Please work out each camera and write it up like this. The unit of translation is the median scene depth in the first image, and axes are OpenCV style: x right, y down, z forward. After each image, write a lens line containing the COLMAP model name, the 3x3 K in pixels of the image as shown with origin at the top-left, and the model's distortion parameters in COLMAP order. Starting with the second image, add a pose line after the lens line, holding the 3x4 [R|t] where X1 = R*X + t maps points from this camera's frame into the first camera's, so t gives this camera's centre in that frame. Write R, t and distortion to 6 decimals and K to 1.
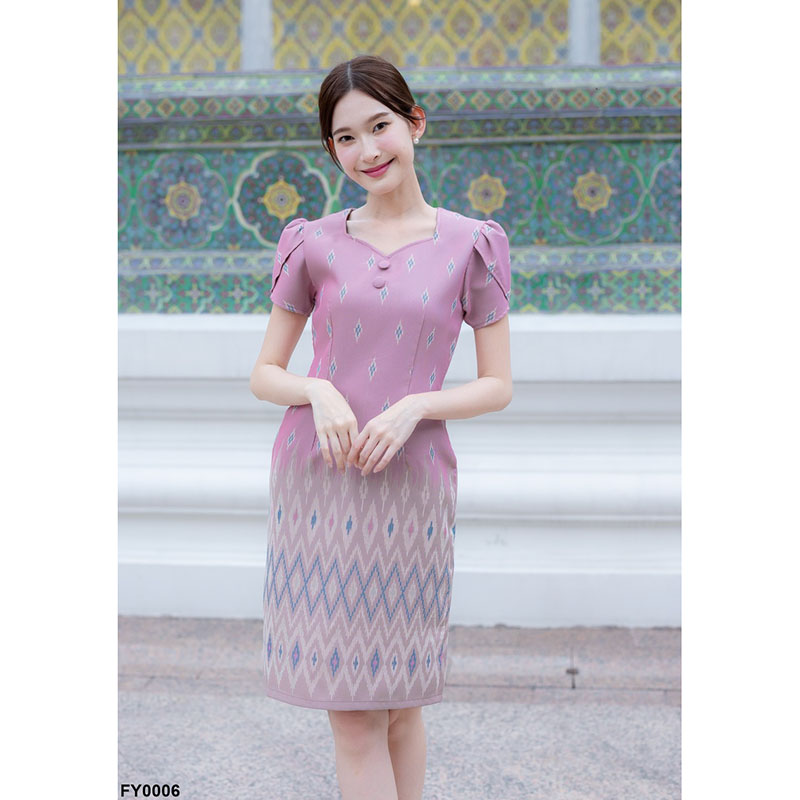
lens RADIAL K [[1295.8, 0, 377.6], [0, 1295.8, 330.0], [0, 0, 1]] dist [0.012636, -0.071749]
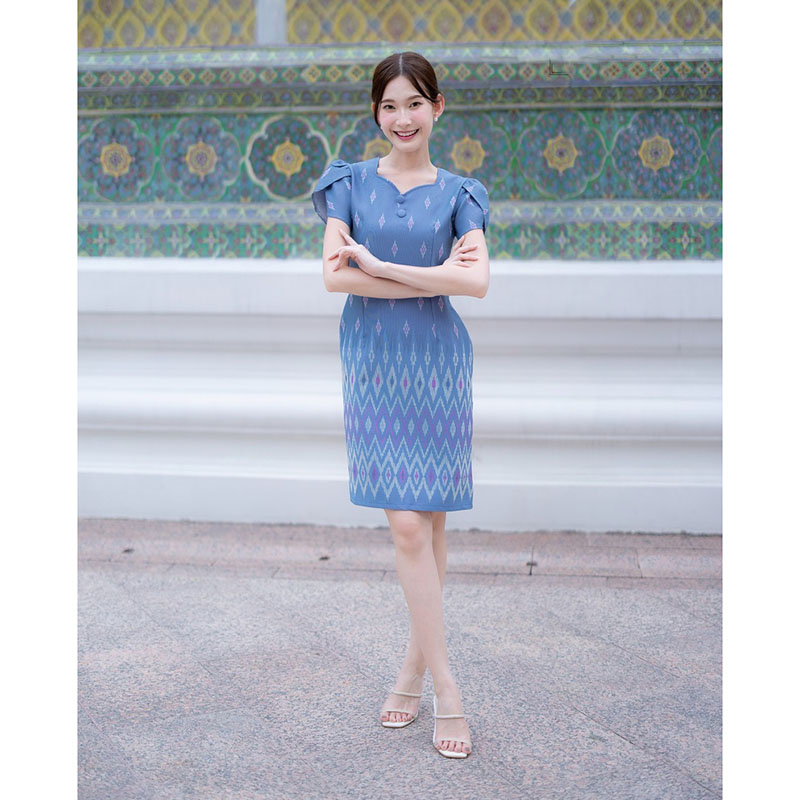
lens RADIAL K [[1321.0, 0, 372.3], [0, 1321.0, 315.0], [0, 0, 1]] dist [-0.011467, 0.127039]
pose [[0.999821, 0.008461, -0.016921, 0.021401], [-0.008181, 0.999830, 0.016536, 0.017441], [0.017058, -0.016395, 0.999720, -0.162698]]
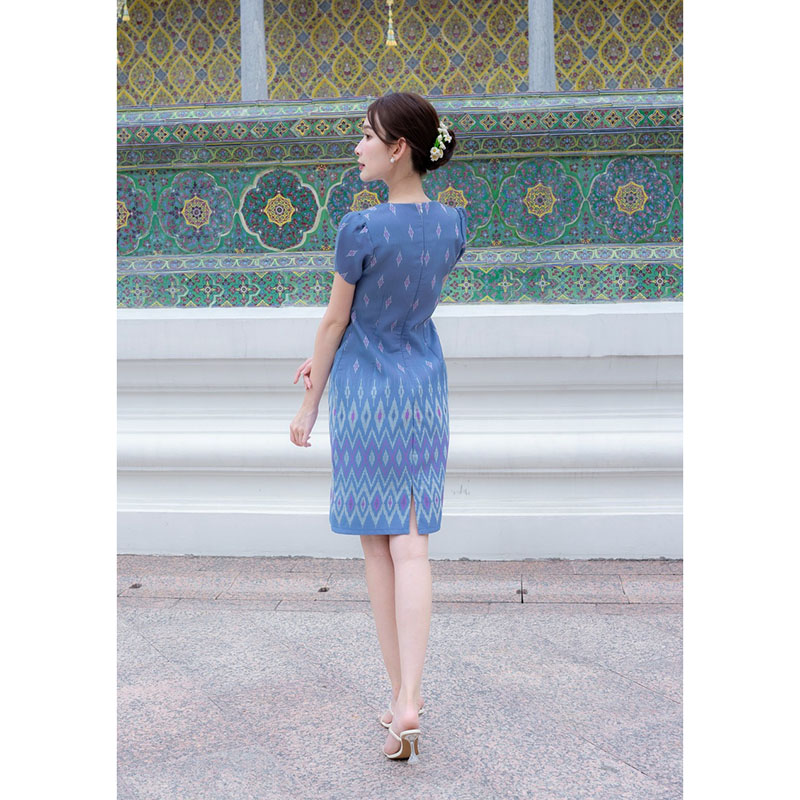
lens RADIAL K [[1161.4, 0, 358.7], [0, 1161.4, 399.7], [0, 0, 1]] dist [0.014250, -0.066788]
pose [[0.999947, -0.009177, -0.004575, 0.002294], [0.009383, 0.998845, 0.047113, 0.024655], [0.004137, -0.047153, 0.998879, -0.077326]]
